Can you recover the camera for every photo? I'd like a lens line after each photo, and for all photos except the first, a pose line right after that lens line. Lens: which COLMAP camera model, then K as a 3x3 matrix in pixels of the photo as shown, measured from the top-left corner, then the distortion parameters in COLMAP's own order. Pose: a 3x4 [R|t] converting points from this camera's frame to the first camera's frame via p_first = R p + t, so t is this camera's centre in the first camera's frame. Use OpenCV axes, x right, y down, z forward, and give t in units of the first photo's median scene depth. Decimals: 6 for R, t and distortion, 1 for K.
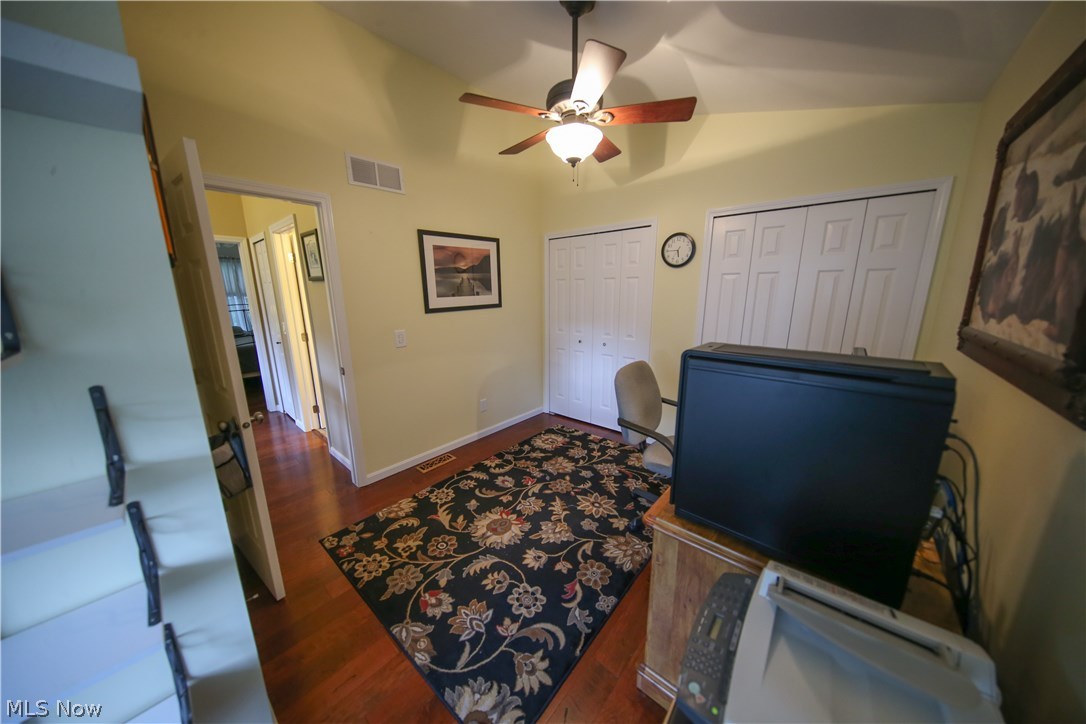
lens RADIAL K [[346.0, 0, 542.2], [0, 346.0, 365.1], [0, 0, 1]] dist [-0.002136, -0.000739]
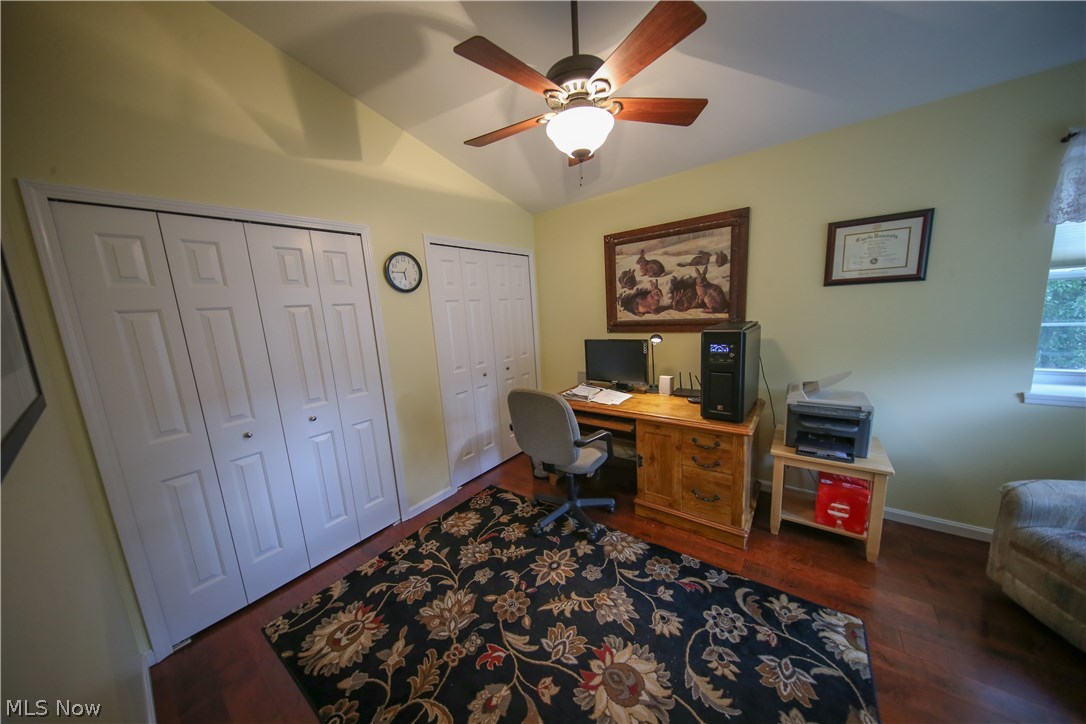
lens RADIAL K [[346.0, 0, 541.6], [0, 346.0, 361.1], [0, 0, 1]] dist [-0.002136, -0.000739]
pose [[-0.064571, -0.146765, 0.987062, -0.603861], [0.275730, 0.947995, 0.158993, -0.208511], [-0.959064, 0.282429, -0.020746, 0.932073]]
